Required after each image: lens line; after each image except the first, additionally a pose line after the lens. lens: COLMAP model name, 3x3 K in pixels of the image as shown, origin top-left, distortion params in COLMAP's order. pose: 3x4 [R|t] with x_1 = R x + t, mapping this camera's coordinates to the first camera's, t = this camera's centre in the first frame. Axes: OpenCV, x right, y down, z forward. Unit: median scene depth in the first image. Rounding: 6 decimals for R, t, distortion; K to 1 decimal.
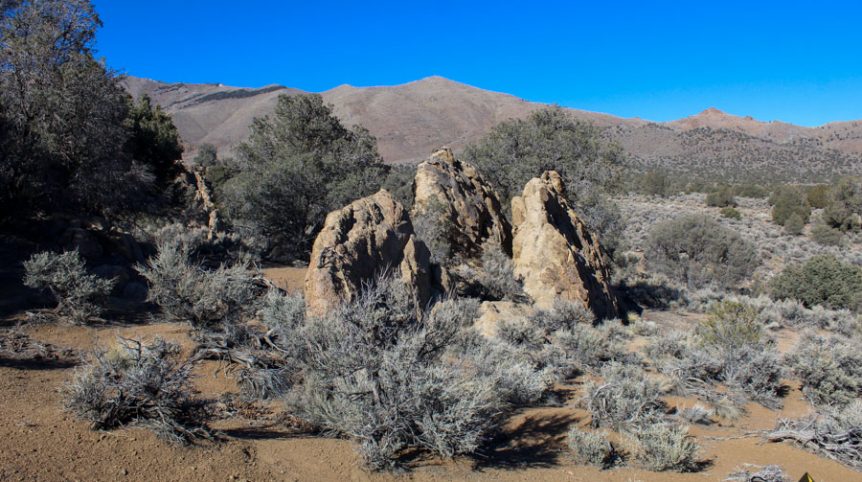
lens RADIAL K [[732.9, 0, 431.0], [0, 732.9, 241.0], [0, 0, 1]] dist [-0.137330, 0.133971]
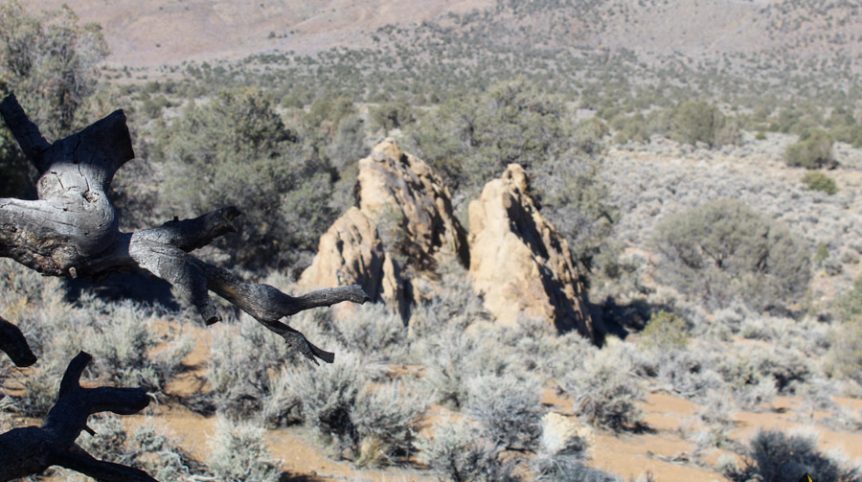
lens RADIAL K [[1574.4, 0, 431.0], [0, 1574.4, 241.0], [0, 0, 1]] dist [0.069257, -0.074546]
pose [[0.993314, 0.002313, 0.115423, -0.143576], [-0.004298, 0.999847, 0.016953, -0.041123], [-0.115366, -0.017336, 0.993172, -0.816582]]
